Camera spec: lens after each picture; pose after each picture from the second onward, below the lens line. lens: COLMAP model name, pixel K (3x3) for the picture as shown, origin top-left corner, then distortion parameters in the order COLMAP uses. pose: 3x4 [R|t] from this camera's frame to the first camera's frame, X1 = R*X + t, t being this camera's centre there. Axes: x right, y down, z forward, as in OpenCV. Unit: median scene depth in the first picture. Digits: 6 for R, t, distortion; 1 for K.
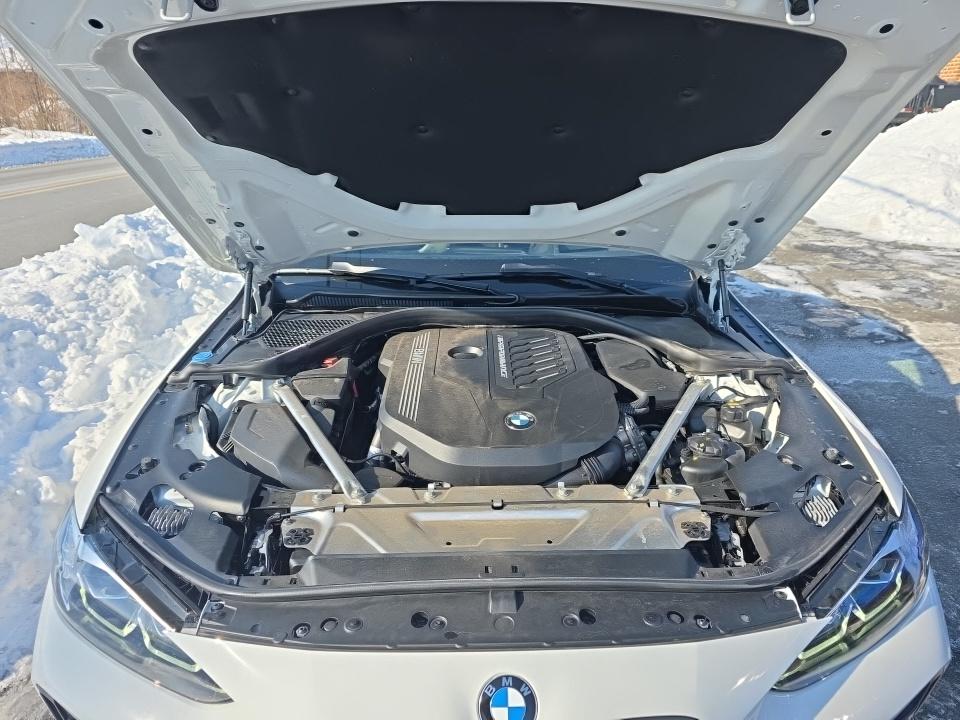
lens RADIAL K [[651.7, 0, 486.1], [0, 651.7, 360.3], [0, 0, 1]] dist [0.039277, -0.034373]
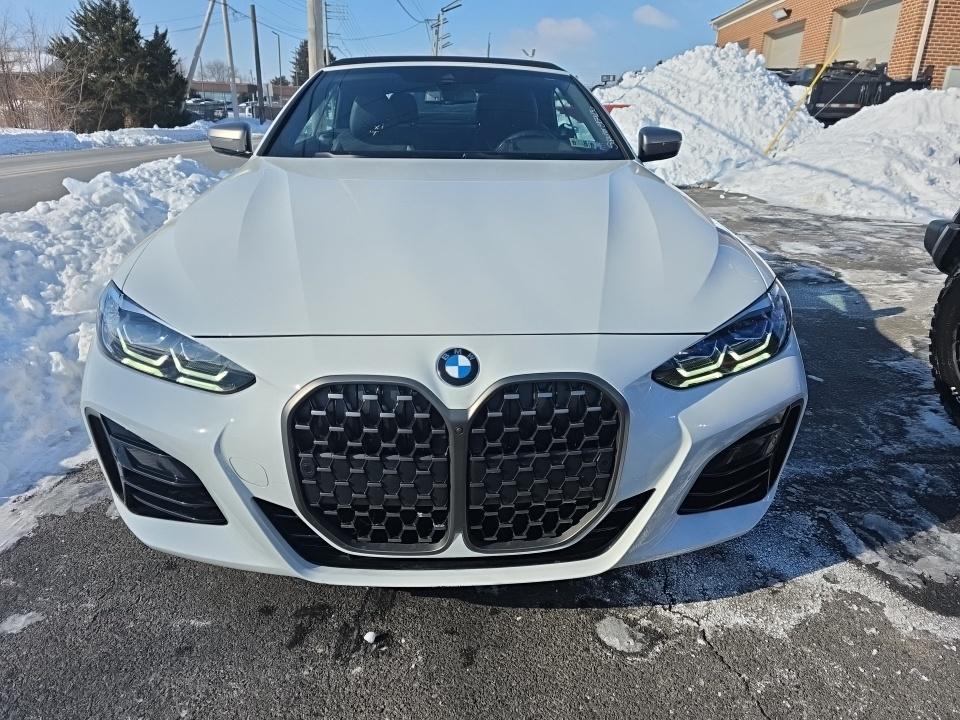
lens RADIAL K [[651.7, 0, 472.6], [0, 651.7, 357.1], [0, 0, 1]] dist [0.039277, -0.034373]
pose [[0.999708, 0.000970, 0.024150, 0.007324], [-0.000518, 0.999825, -0.018714, 0.128298], [-0.024164, 0.018696, 0.999533, -0.083811]]
